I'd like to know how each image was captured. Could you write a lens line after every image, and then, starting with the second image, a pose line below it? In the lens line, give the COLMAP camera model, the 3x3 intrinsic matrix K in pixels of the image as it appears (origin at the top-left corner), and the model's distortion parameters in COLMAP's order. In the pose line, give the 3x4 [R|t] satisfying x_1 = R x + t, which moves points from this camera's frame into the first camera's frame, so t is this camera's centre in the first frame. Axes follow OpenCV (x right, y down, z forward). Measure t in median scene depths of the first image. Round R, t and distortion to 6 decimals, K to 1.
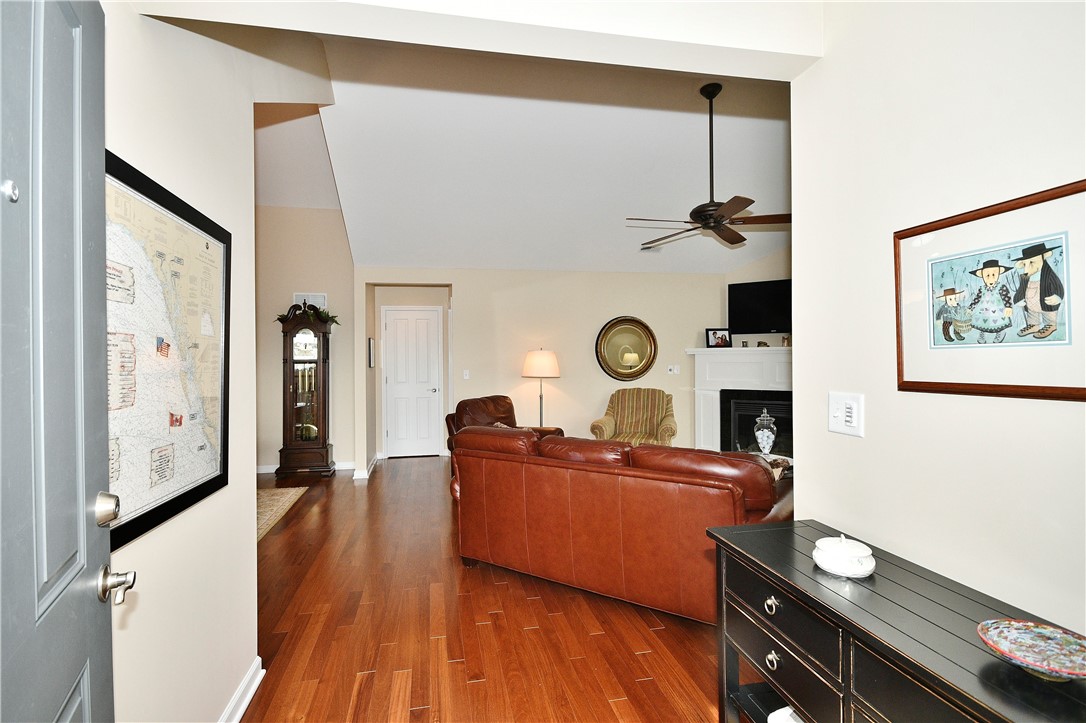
lens RADIAL K [[506.9, 0, 538.8], [0, 506.9, 359.7], [0, 0, 1]] dist [0.001742, -0.001450]
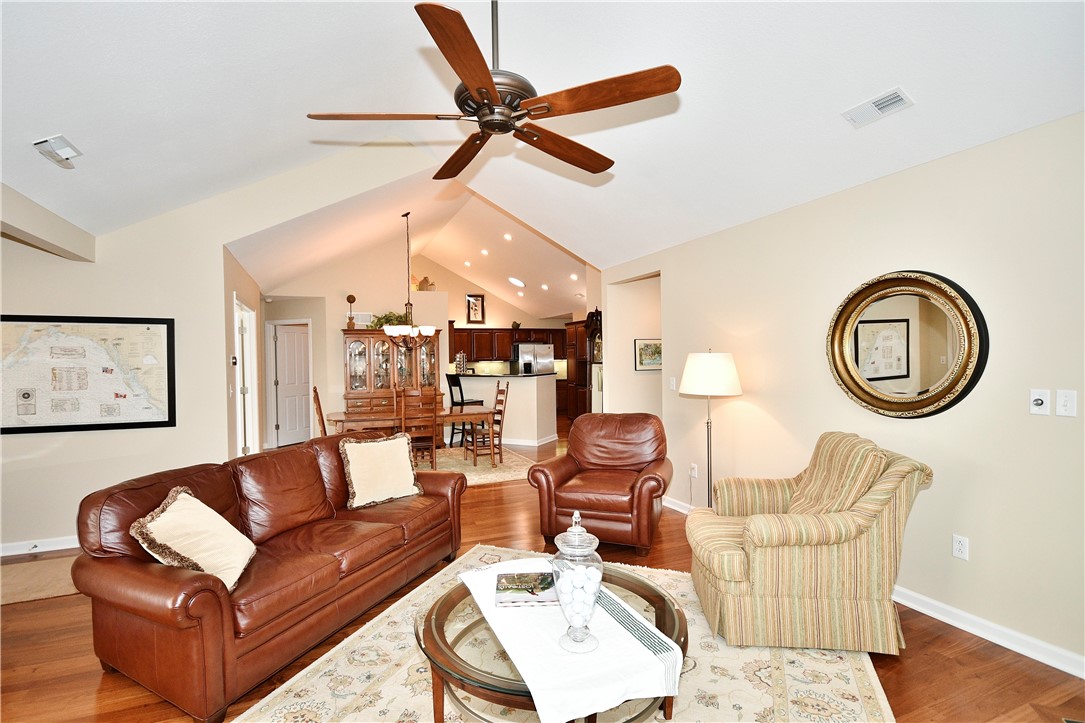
lens RADIAL K [[511.5, 0, 542.5], [0, 511.5, 361.2], [0, 0, 1]] dist [-0.000686, -0.000173]
pose [[0.187644, 0.007487, -0.982208, 0.598716], [0.011522, 0.999885, 0.009822, -0.017331], [0.982169, -0.013160, 0.187537, 0.658724]]
